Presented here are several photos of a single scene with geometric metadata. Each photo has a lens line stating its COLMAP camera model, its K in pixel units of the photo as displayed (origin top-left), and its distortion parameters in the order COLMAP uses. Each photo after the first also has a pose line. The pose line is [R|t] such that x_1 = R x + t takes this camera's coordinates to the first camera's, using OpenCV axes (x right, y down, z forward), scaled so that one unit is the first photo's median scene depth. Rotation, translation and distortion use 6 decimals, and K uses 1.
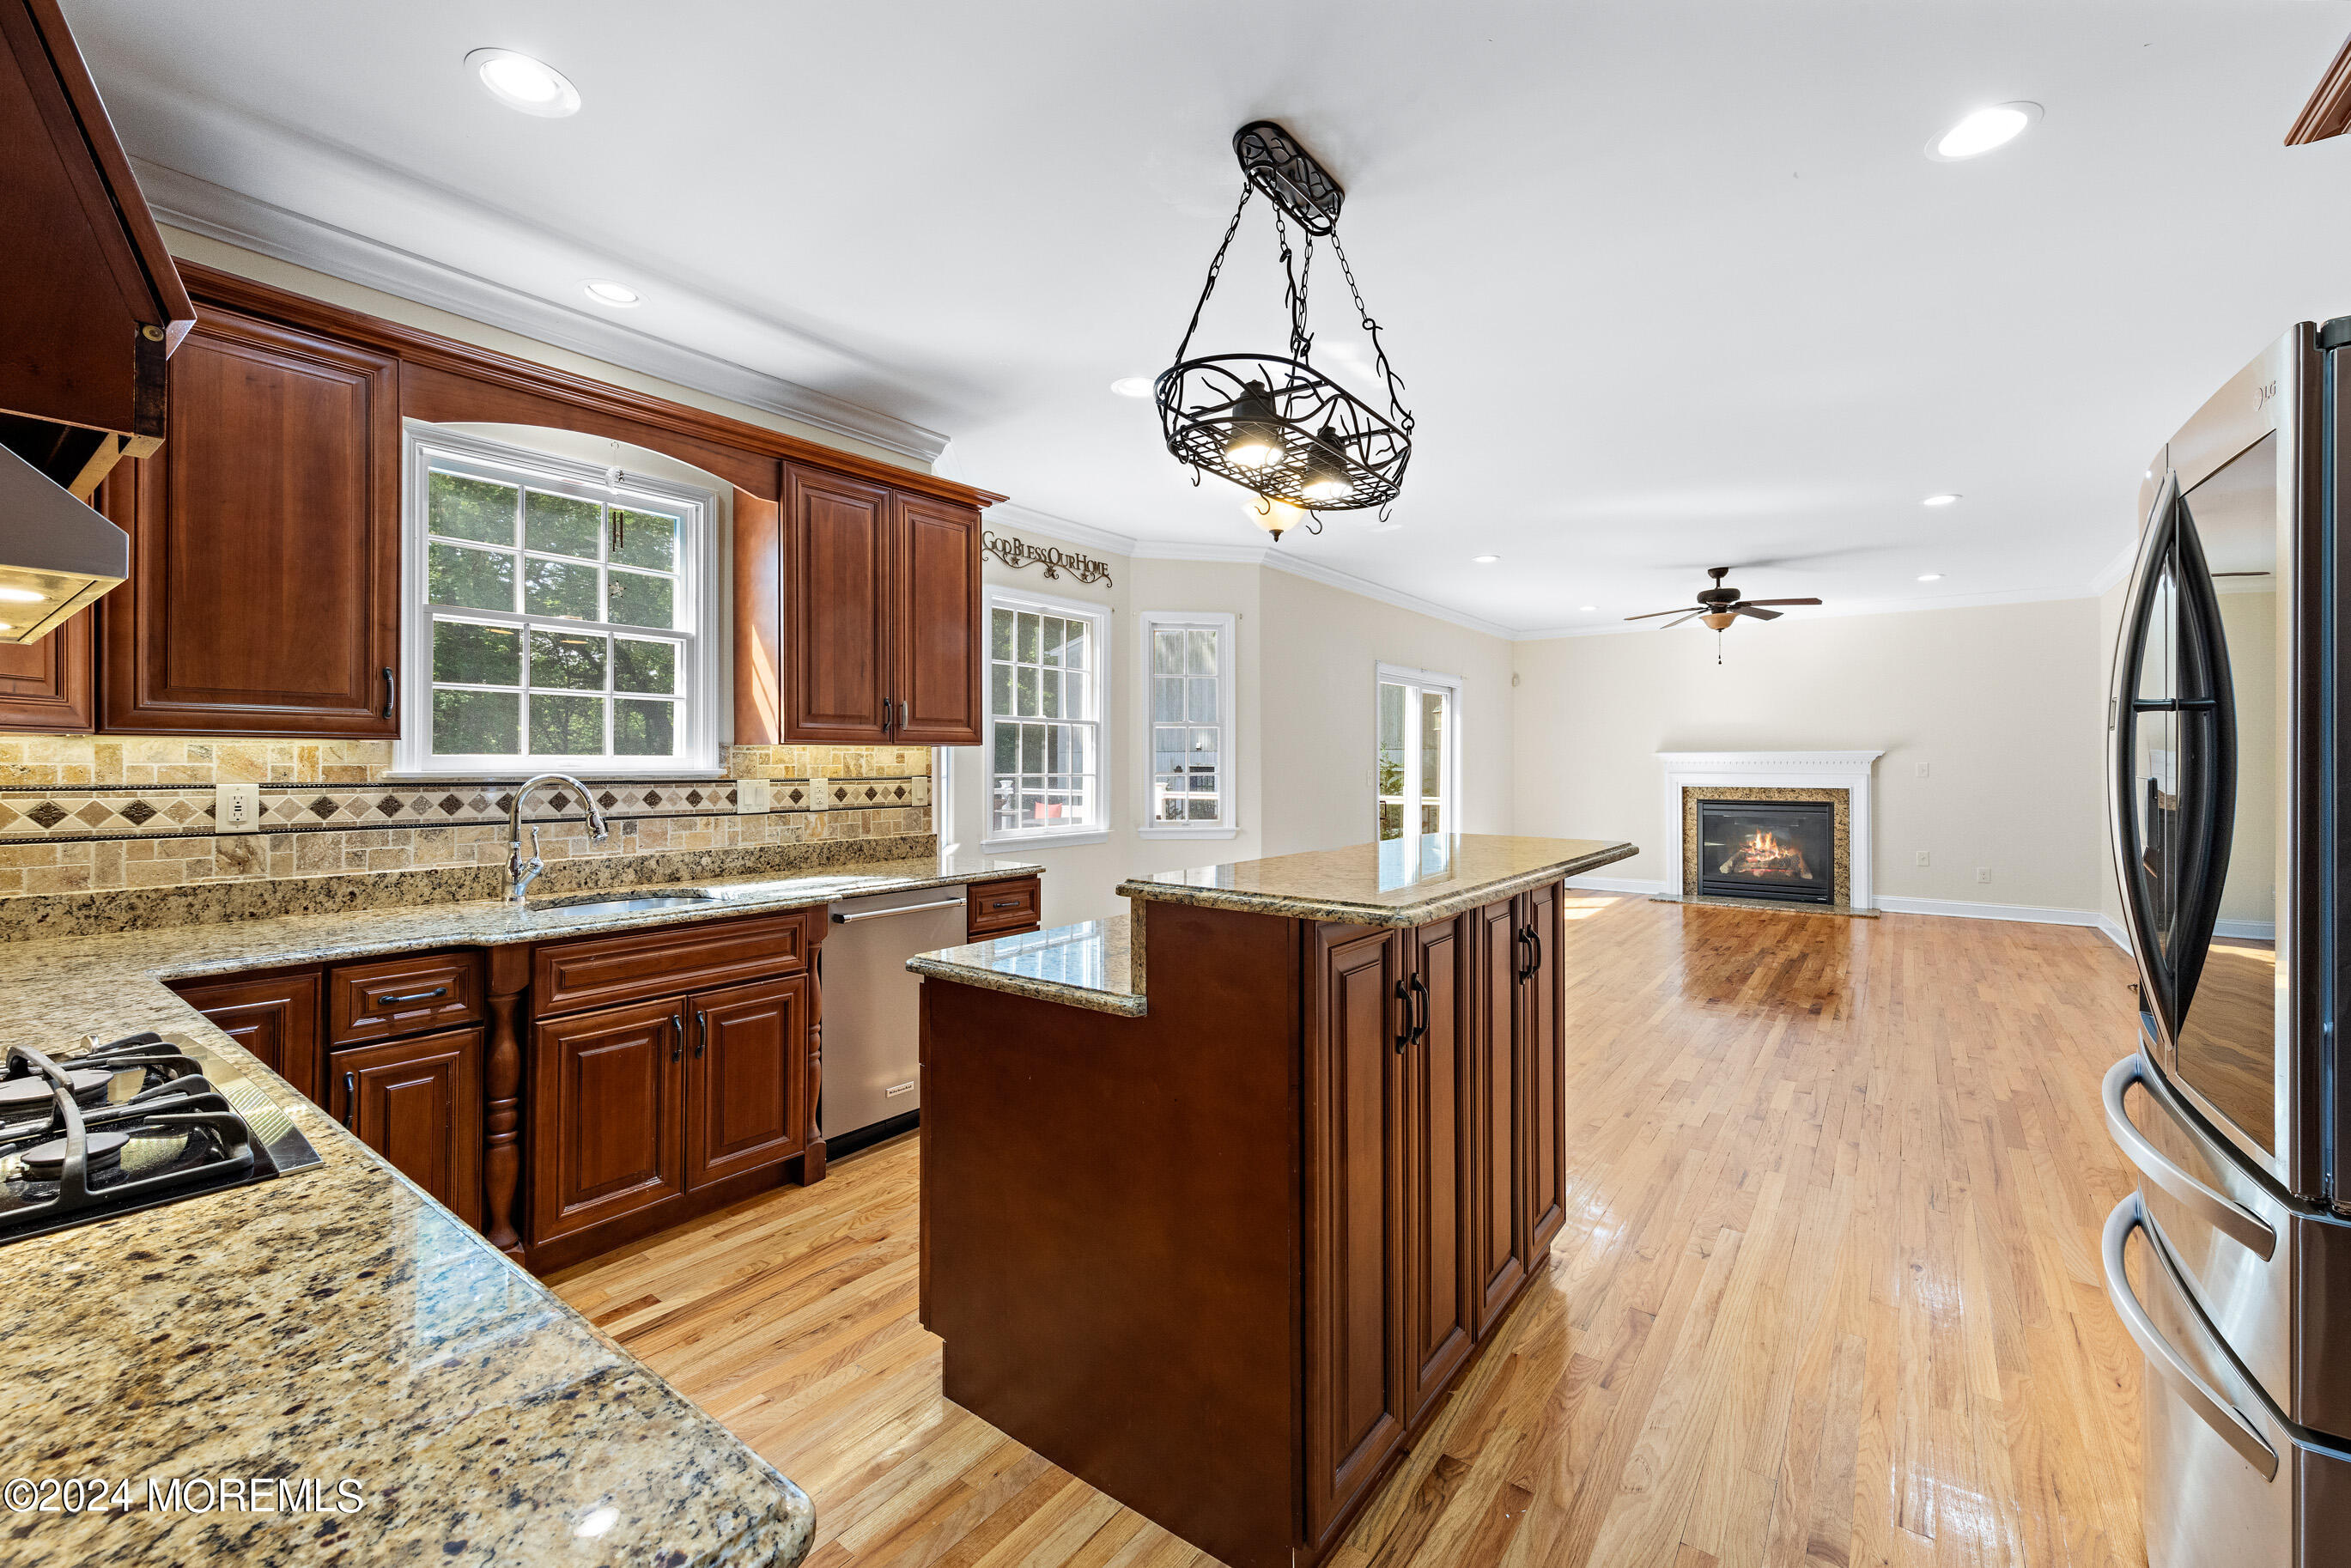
lens RADIAL K [[983.2, 0, 1177.9], [0, 983.2, 757.9], [0, 0, 1]] dist [0.004425, -0.000650]
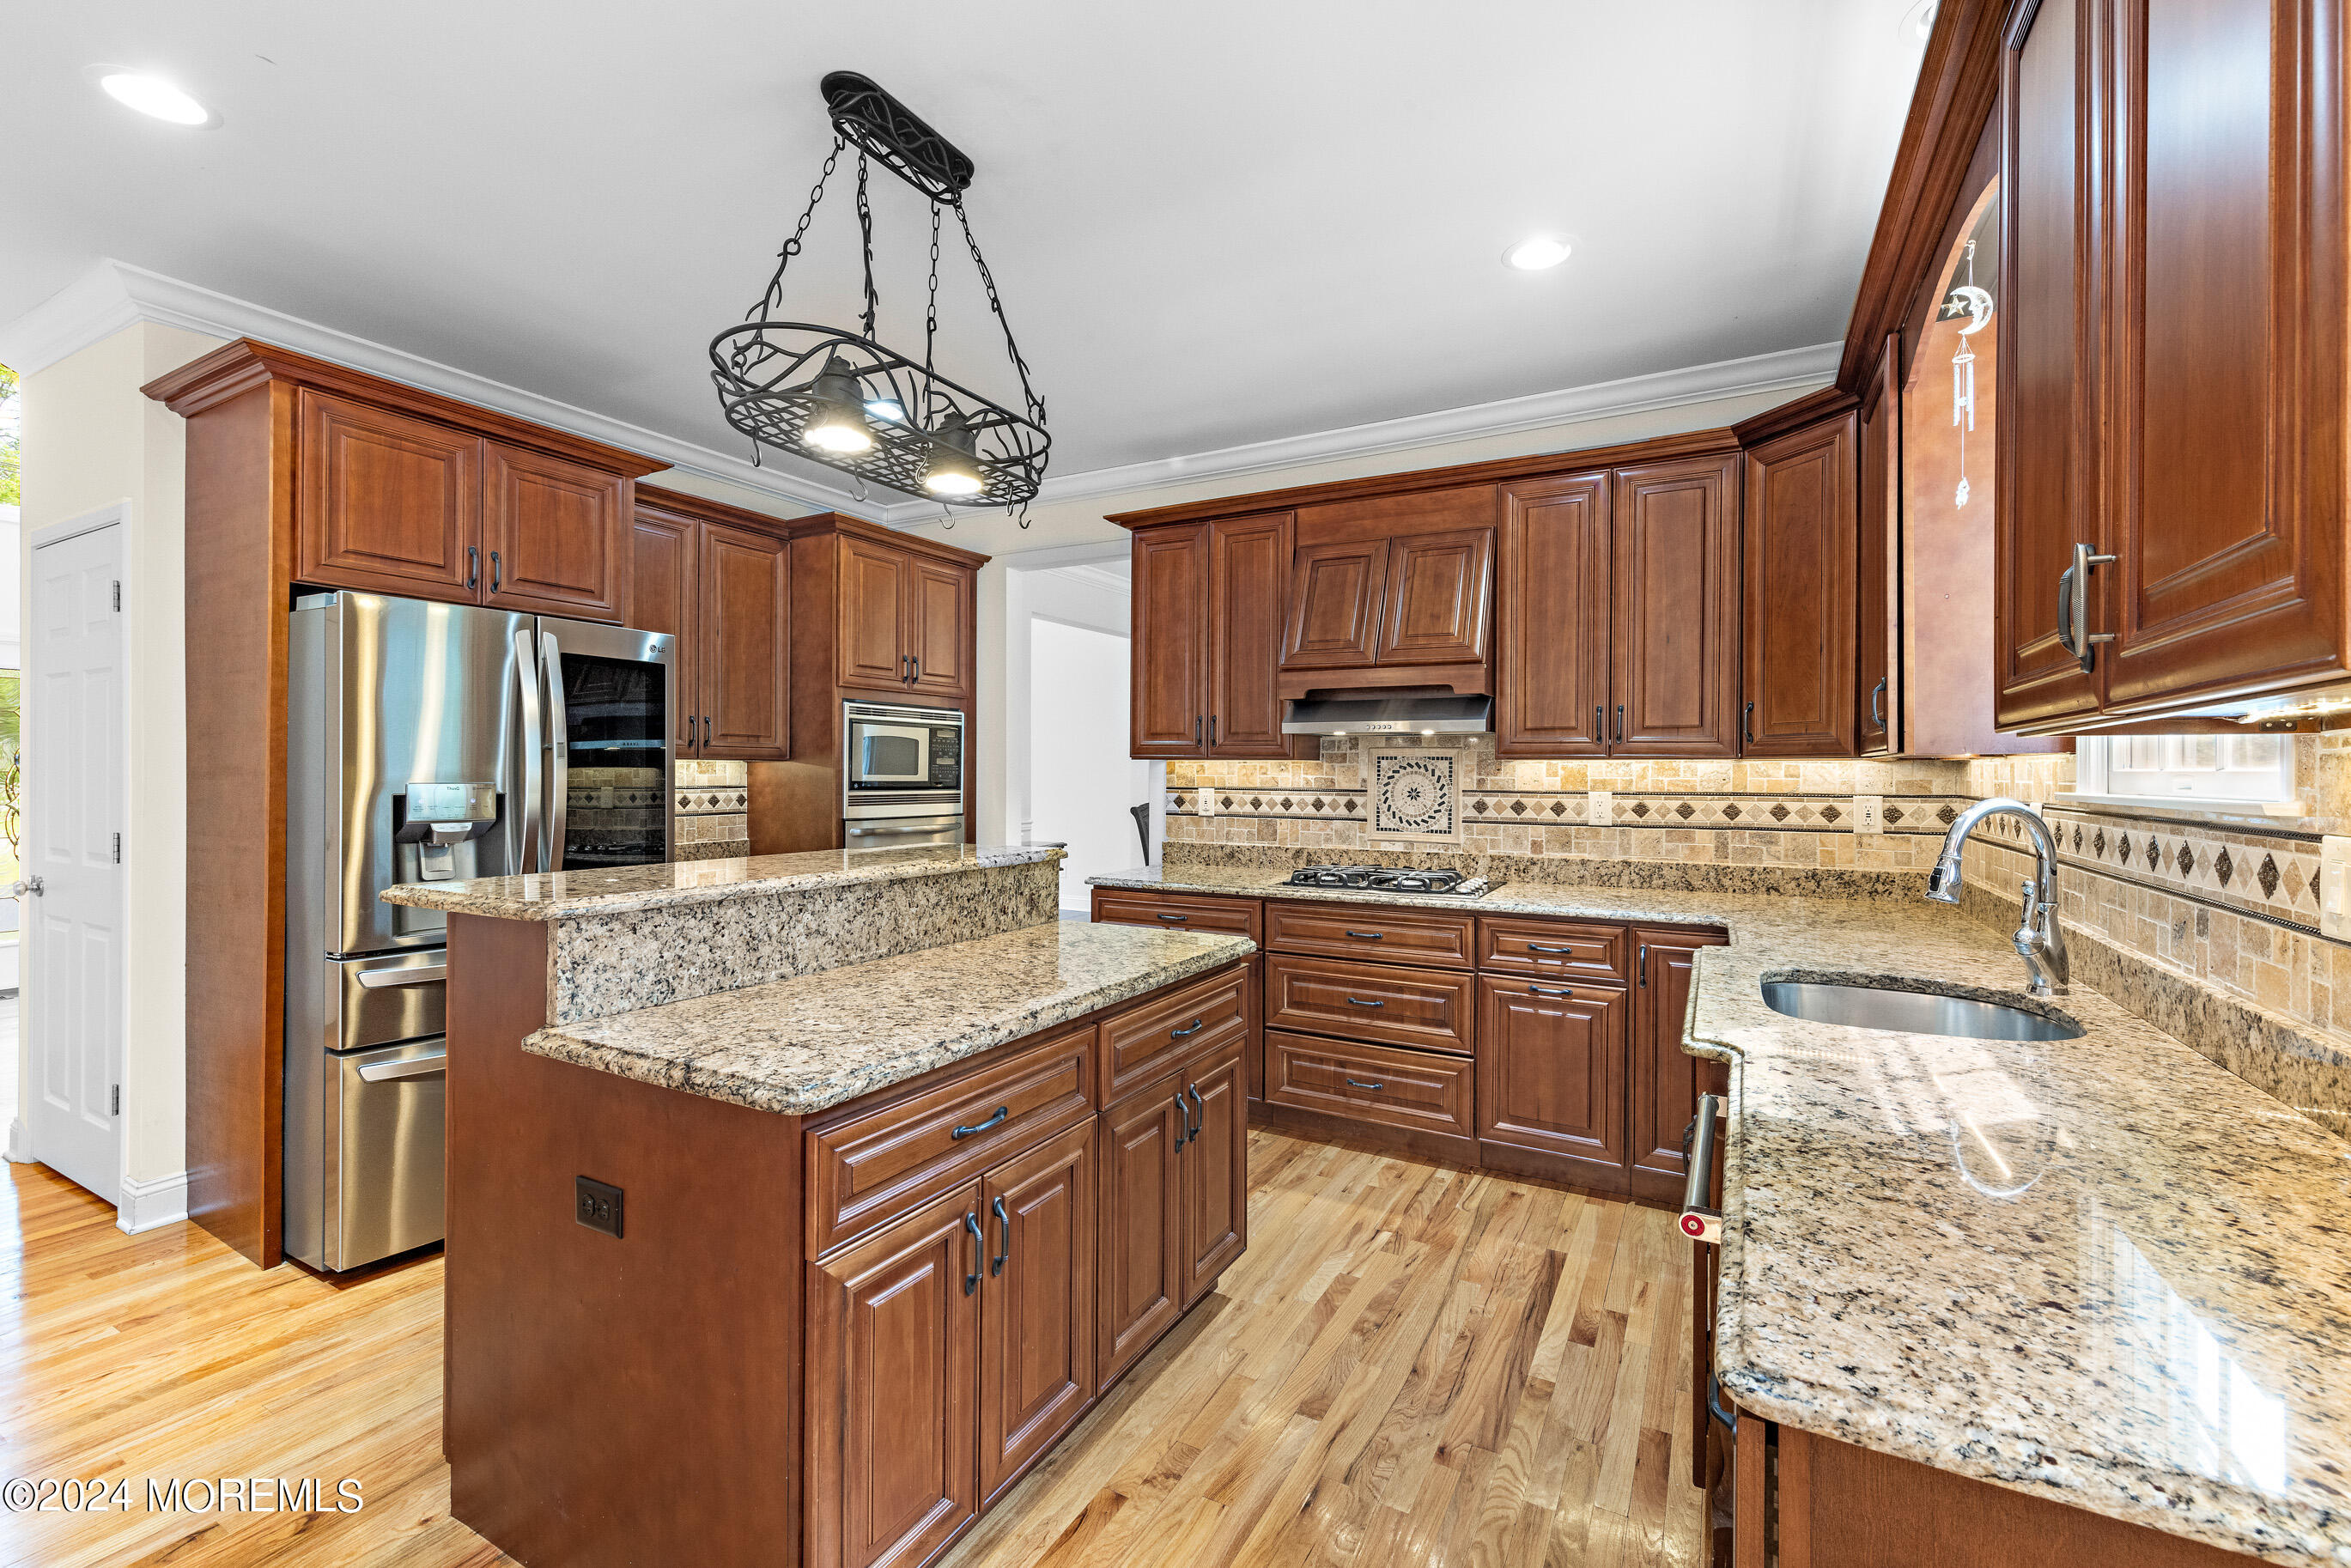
lens RADIAL K [[983.2, 0, 1185.2], [0, 983.2, 775.9], [0, 0, 1]] dist [0.004425, -0.000650]
pose [[-0.989742, -0.001110, -0.142859, -0.012089], [-0.000517, 0.999991, -0.004186, 0.003634], [0.142863, -0.004070, -0.989734, 1.325083]]
